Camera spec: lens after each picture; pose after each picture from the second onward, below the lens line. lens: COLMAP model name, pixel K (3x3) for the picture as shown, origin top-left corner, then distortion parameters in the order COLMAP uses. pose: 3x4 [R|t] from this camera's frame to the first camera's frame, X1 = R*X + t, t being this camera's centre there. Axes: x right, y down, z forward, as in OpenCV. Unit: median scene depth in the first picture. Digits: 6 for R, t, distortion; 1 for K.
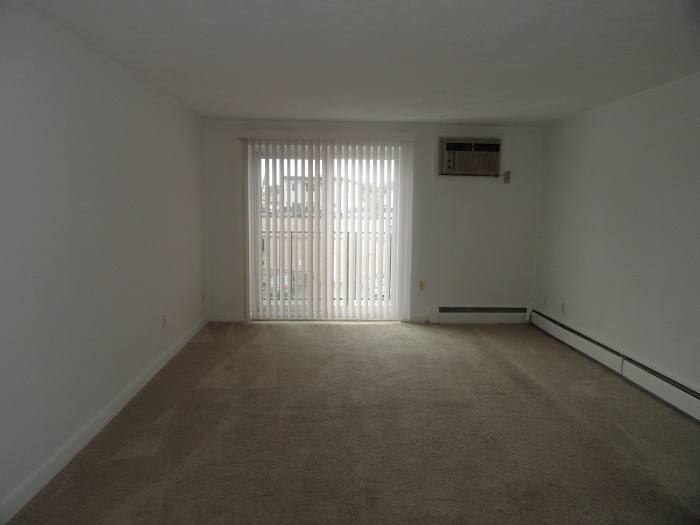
lens RADIAL K [[482.5, 0, 350.0], [0, 482.5, 262.5], [0, 0, 1]] dist [-0.003933, -0.000822]
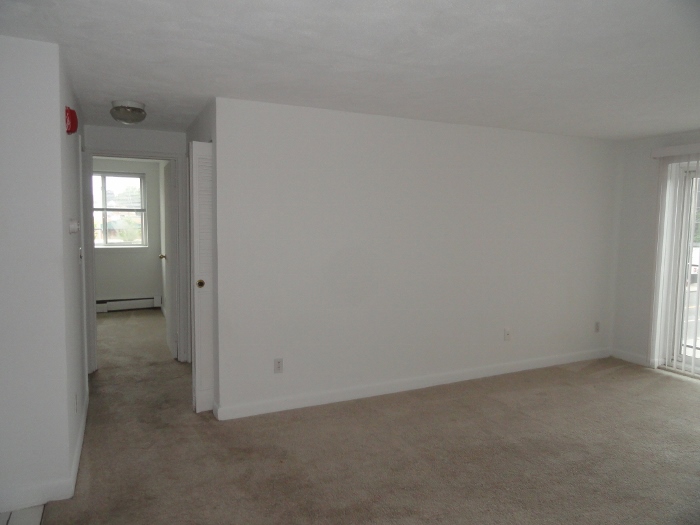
lens RADIAL K [[482.5, 0, 350.0], [0, 482.5, 262.5], [0, 0, 1]] dist [-0.003933, -0.000822]
pose [[0.402769, 0.069630, -0.912649, 0.363880], [-0.117484, 0.992787, 0.023897, -0.022340], [0.907731, 0.097597, 0.408044, 0.151242]]
